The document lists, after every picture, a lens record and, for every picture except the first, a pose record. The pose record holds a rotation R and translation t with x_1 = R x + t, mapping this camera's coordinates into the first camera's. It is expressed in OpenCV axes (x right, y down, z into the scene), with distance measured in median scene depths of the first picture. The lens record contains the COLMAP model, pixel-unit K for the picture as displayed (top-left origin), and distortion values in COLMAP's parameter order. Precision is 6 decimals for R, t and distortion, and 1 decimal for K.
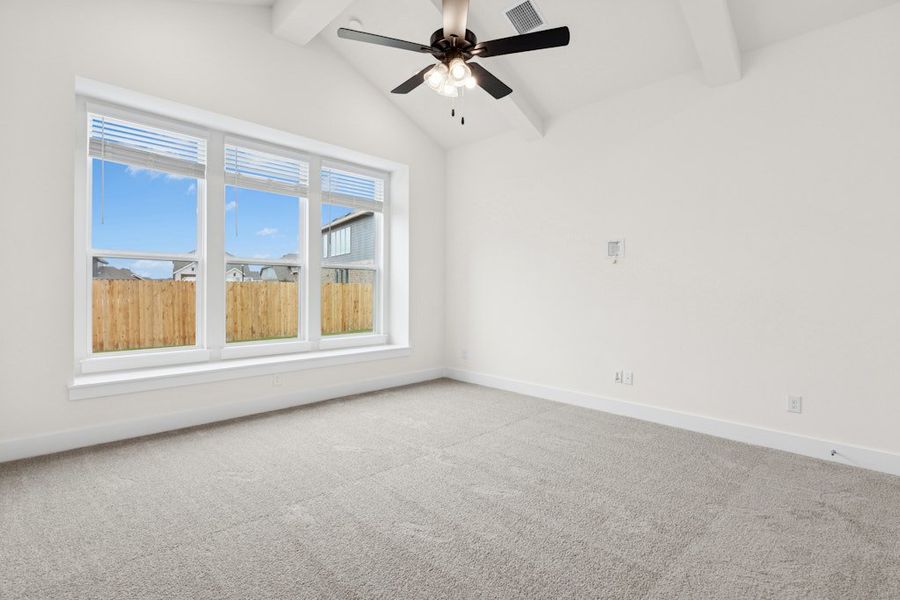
lens RADIAL K [[412.6, 0, 449.9], [0, 412.6, 301.2], [0, 0, 1]] dist [0.000993, 0.001405]
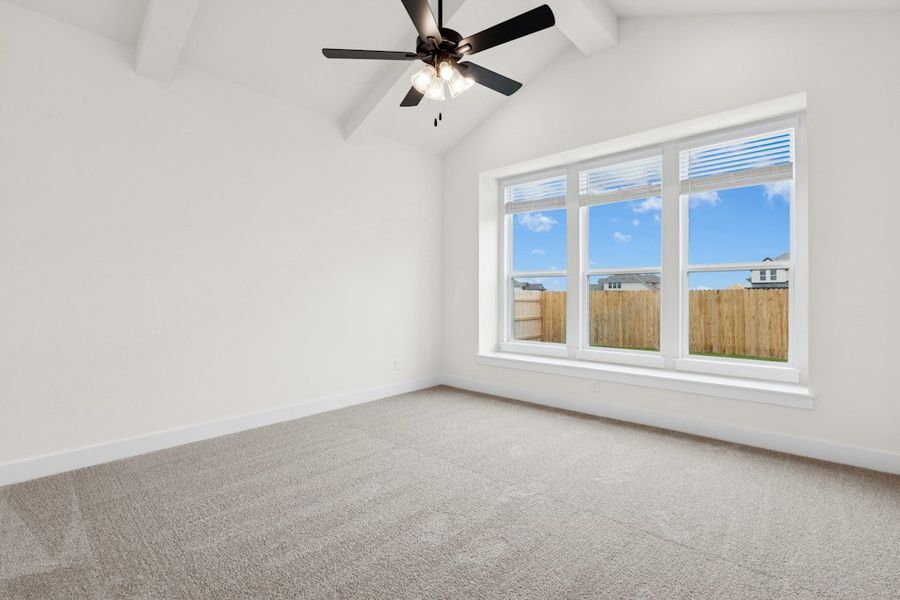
lens RADIAL K [[412.6, 0, 449.3], [0, 412.6, 292.5], [0, 0, 1]] dist [0.000993, 0.001405]
pose [[0.064754, -0.014059, -0.997802, 0.211669], [-0.028875, 0.999456, -0.015956, -0.005293], [0.997483, 0.029845, 0.064313, 0.205652]]
